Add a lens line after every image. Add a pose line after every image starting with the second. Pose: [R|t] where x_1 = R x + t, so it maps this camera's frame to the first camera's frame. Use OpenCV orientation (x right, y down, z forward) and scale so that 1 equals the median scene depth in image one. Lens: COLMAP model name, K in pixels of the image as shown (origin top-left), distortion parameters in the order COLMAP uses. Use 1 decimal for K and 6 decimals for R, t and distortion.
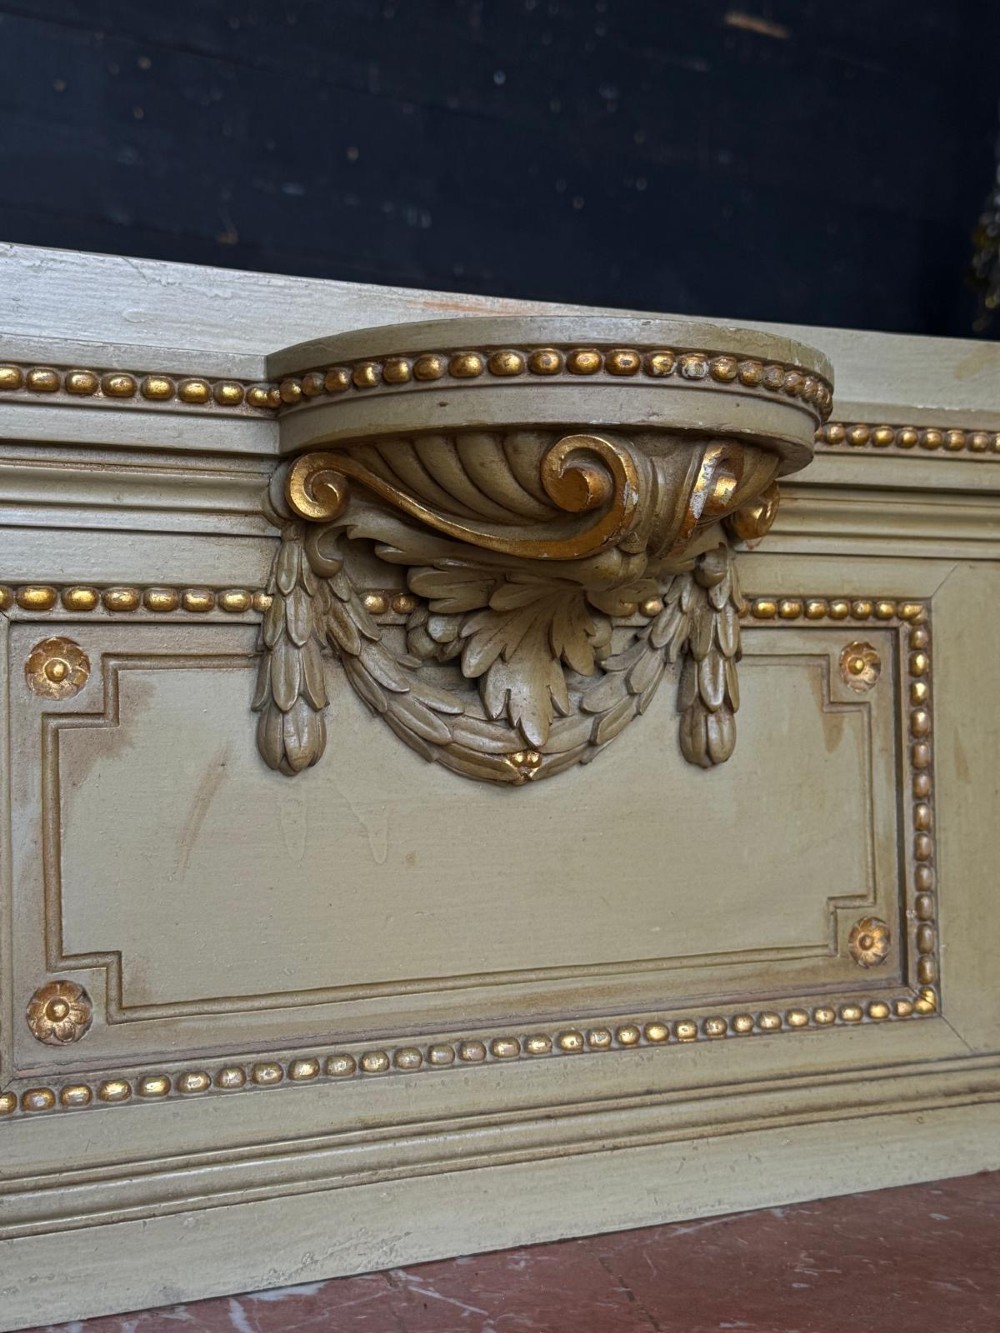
lens RADIAL K [[1813.6, 0, 500.8], [0, 1813.6, 675.5], [0, 0, 1]] dist [0.135071, 0.000000]
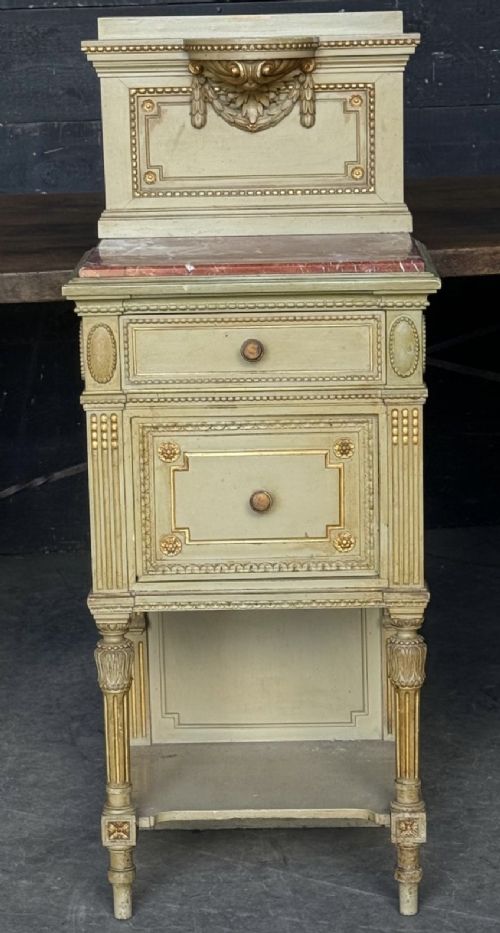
lens RADIAL K [[2475.0, 0, 231.3], [0, 2475.0, 477.1], [0, 0, 1]] dist [0.123538, 0.000000]
pose [[0.880882, 0.085745, -0.465505, 2.802230], [0.019296, 0.976133, 0.216316, -0.417945], [0.472943, -0.199531, 0.858203, -4.275703]]
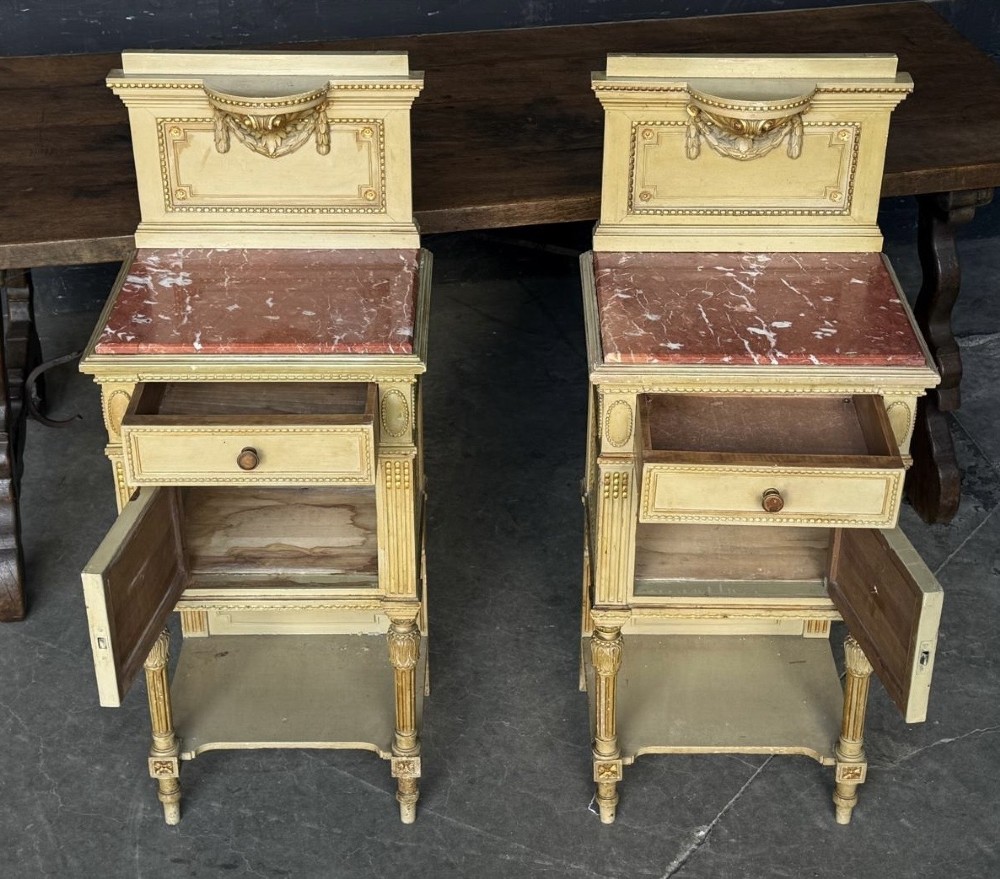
lens RADIAL K [[1766.7, 0, 478.0], [0, 1766.7, 421.4], [0, 0, 1]] dist [0.117059, 0.000000]
pose [[0.889140, 0.227718, -0.396957, 2.478739], [0.001671, 0.865787, 0.500409, -1.660440], [0.457633, -0.445597, 0.769425, -2.607045]]
